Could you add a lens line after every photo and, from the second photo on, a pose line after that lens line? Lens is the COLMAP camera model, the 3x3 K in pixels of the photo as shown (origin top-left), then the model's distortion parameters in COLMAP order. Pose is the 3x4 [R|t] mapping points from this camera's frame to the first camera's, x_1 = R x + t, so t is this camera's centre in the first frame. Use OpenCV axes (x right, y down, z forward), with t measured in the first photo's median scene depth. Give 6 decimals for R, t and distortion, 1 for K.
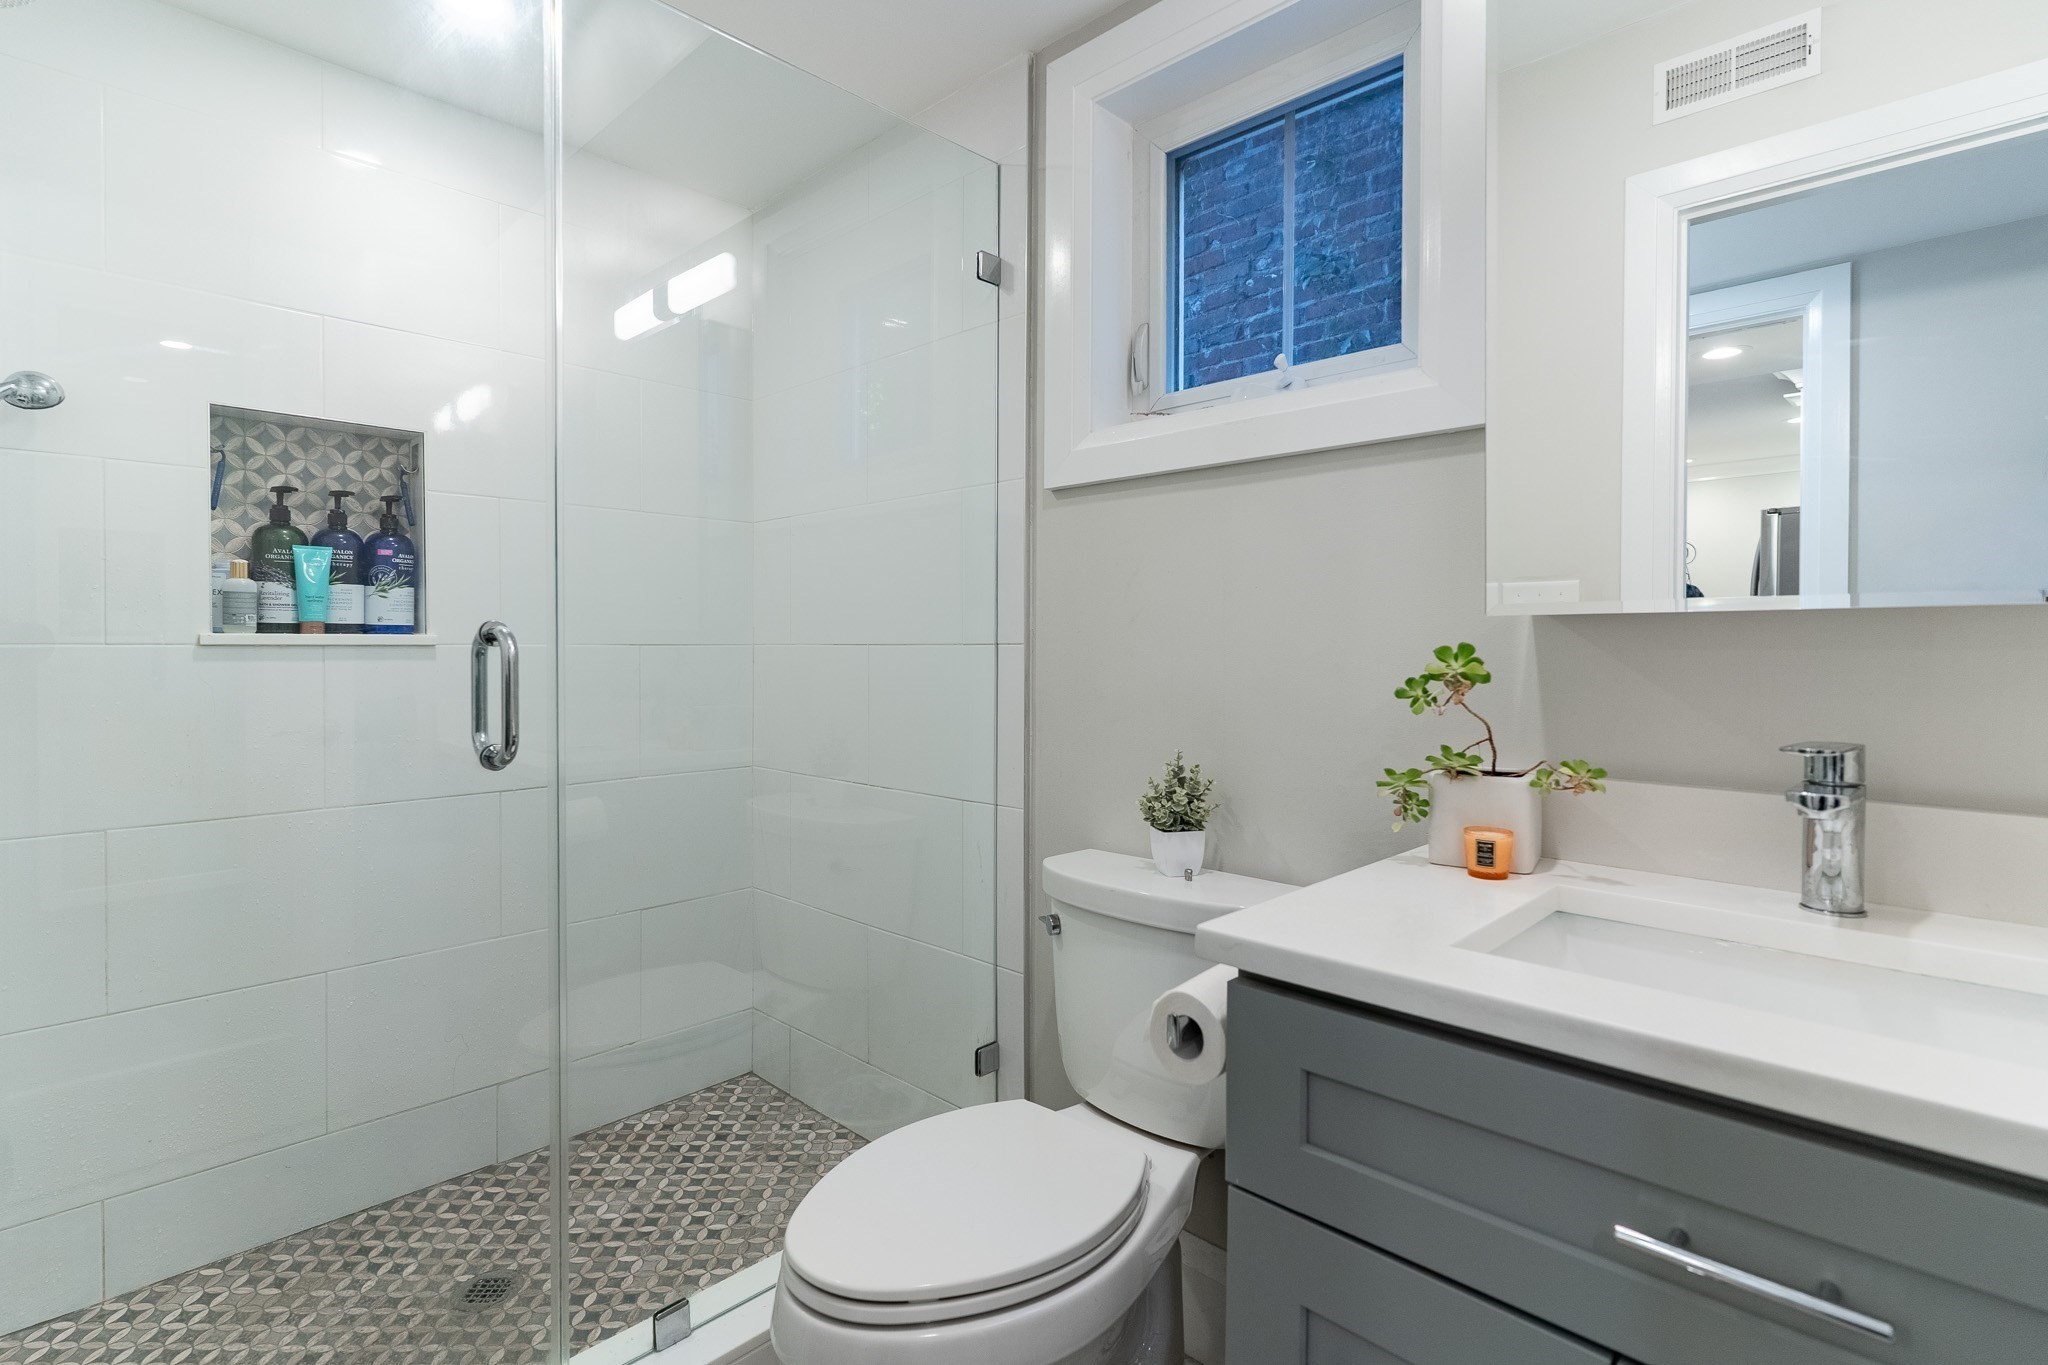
lens RADIAL K [[980.2, 0, 1014.3], [0, 980.2, 677.0], [0, 0, 1]] dist [-0.000379, 0.000383]
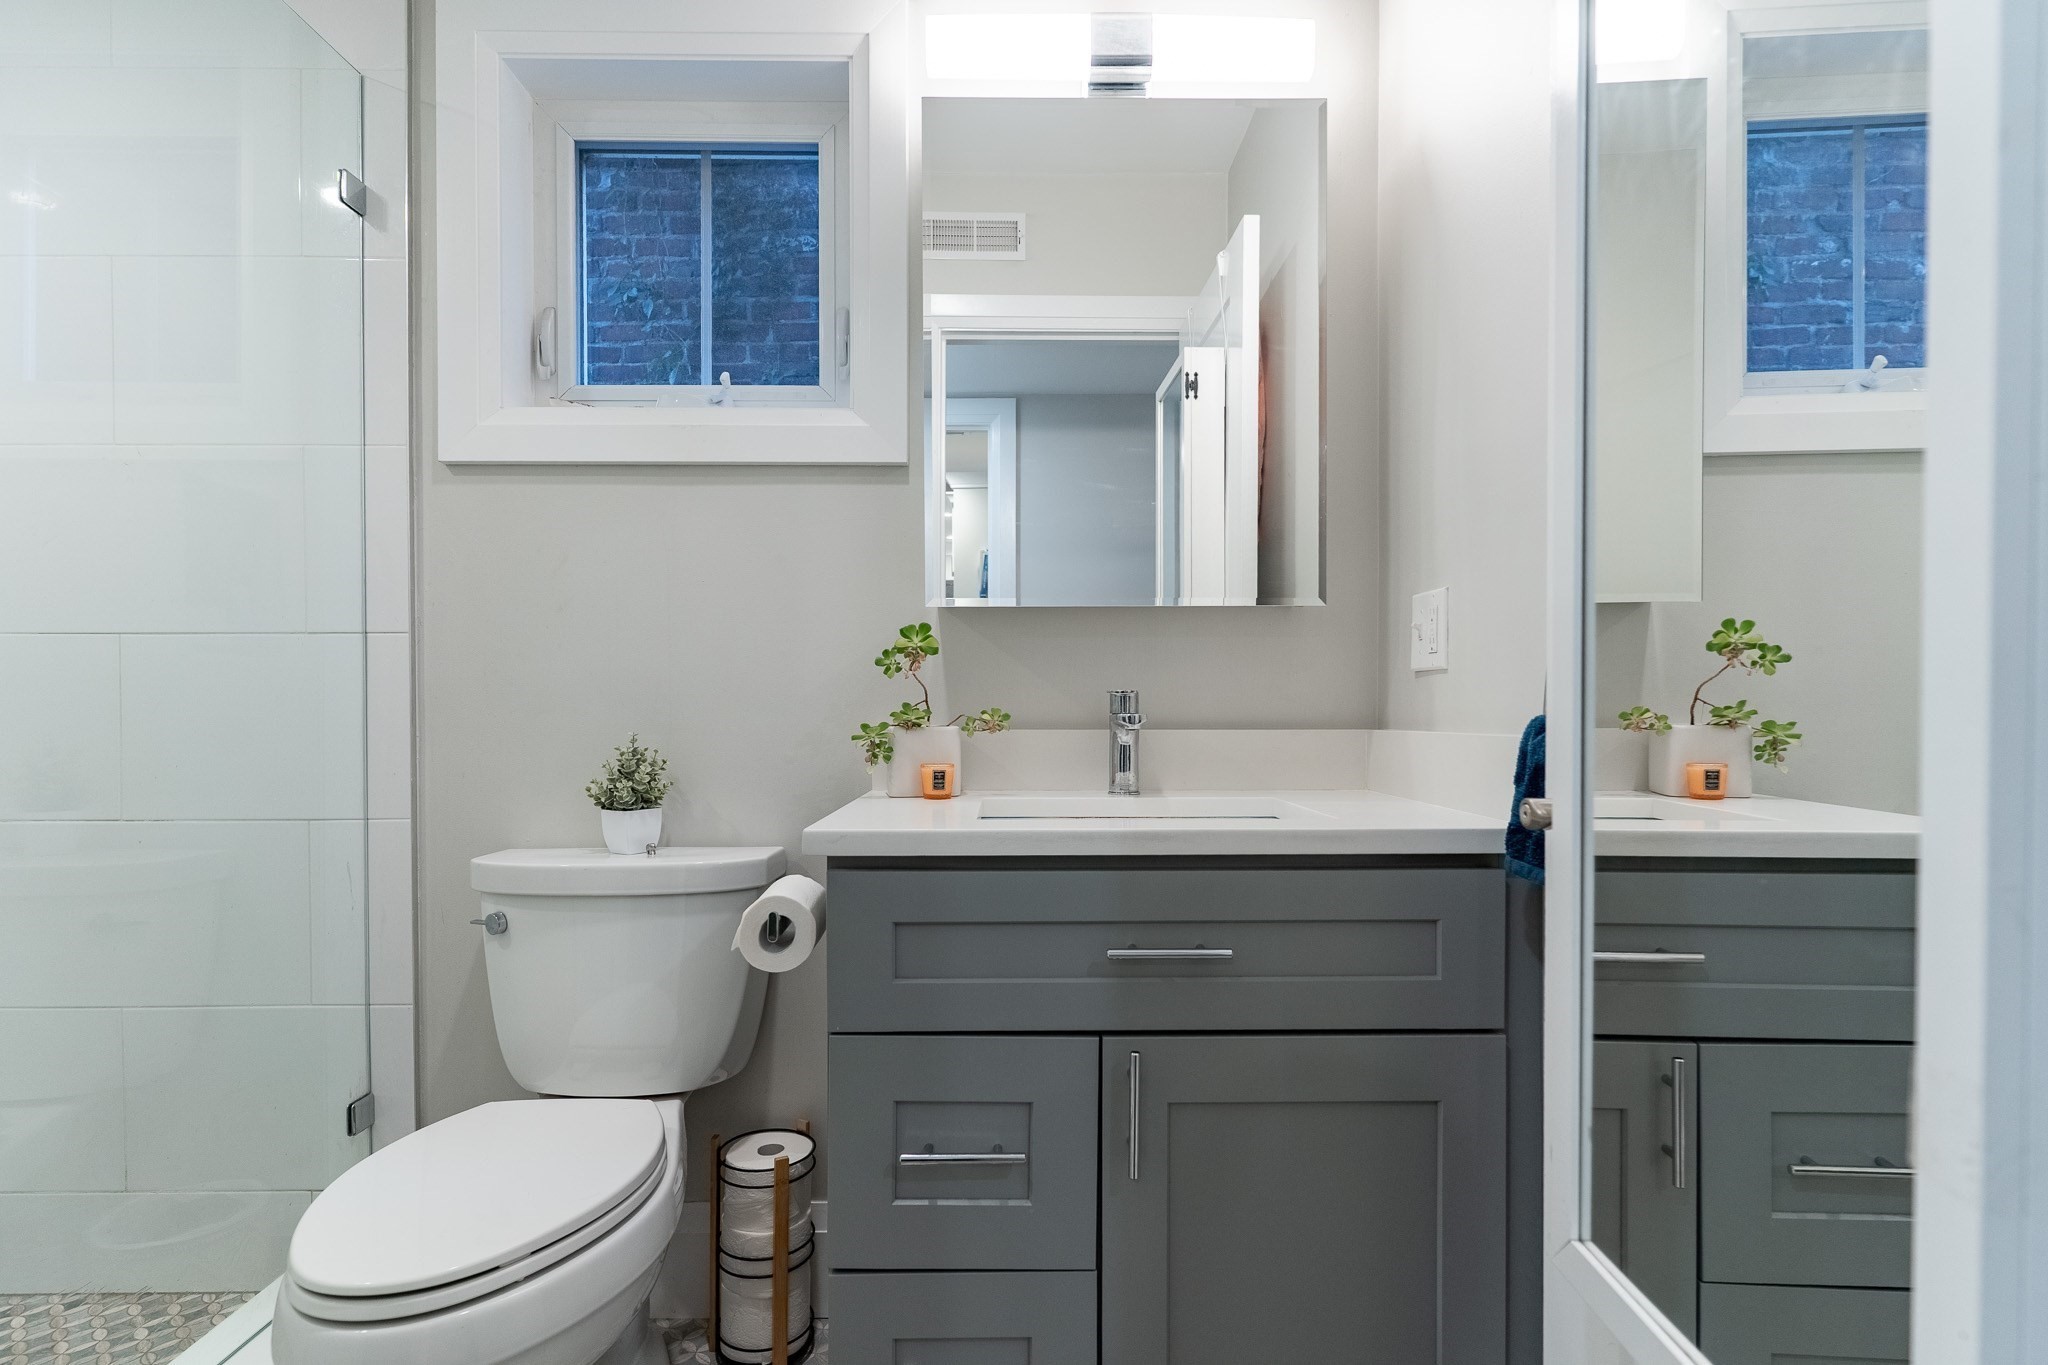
lens RADIAL K [[988.0, 0, 1028.5], [0, 988.0, 740.1], [0, 0, 1]] dist [-0.002091, -0.000318]
pose [[0.718942, -0.028595, 0.694481, -0.254882], [0.018522, 0.999587, 0.021984, 0.065955], [-0.694823, -0.002942, 0.719175, -0.044499]]
